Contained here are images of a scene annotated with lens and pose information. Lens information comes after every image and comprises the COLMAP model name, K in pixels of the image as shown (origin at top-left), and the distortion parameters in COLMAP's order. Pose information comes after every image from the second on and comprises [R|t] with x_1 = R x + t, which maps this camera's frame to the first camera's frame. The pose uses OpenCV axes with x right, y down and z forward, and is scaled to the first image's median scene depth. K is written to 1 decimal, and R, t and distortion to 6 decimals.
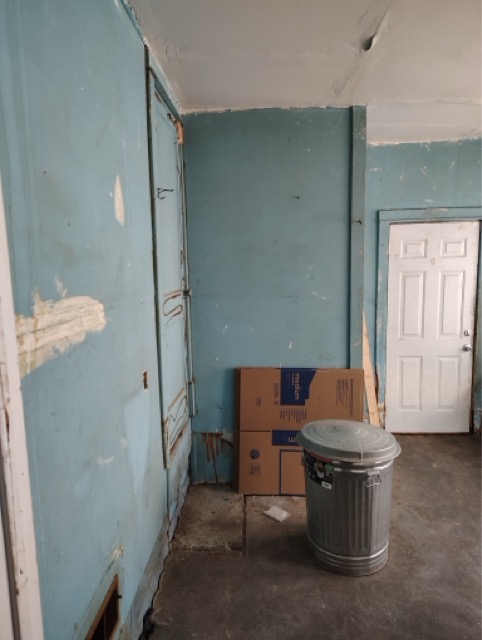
lens RADIAL K [[439.2, 0, 240.0], [0, 439.2, 320.7], [0, 0, 1]] dist [0.048797, -0.048150]
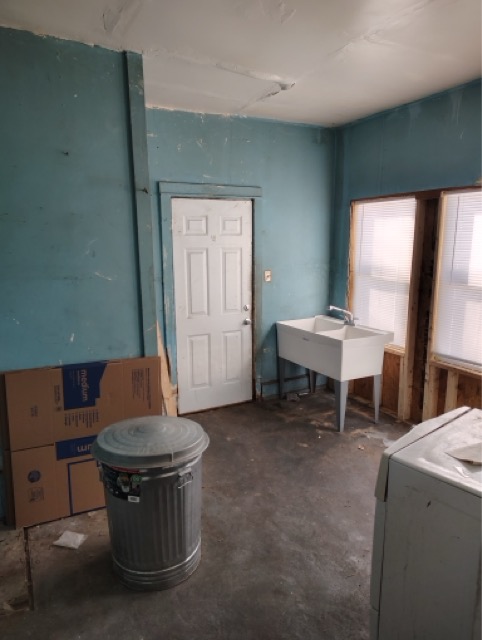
lens RADIAL K [[439.2, 0, 245.7], [0, 439.2, 325.4], [0, 0, 1]] dist [0.048797, -0.048150]
pose [[0.868742, -0.081062, 0.488586, -0.005390], [0.051373, 0.995942, 0.073894, -0.010845], [-0.492594, -0.039095, 0.869381, 0.121480]]
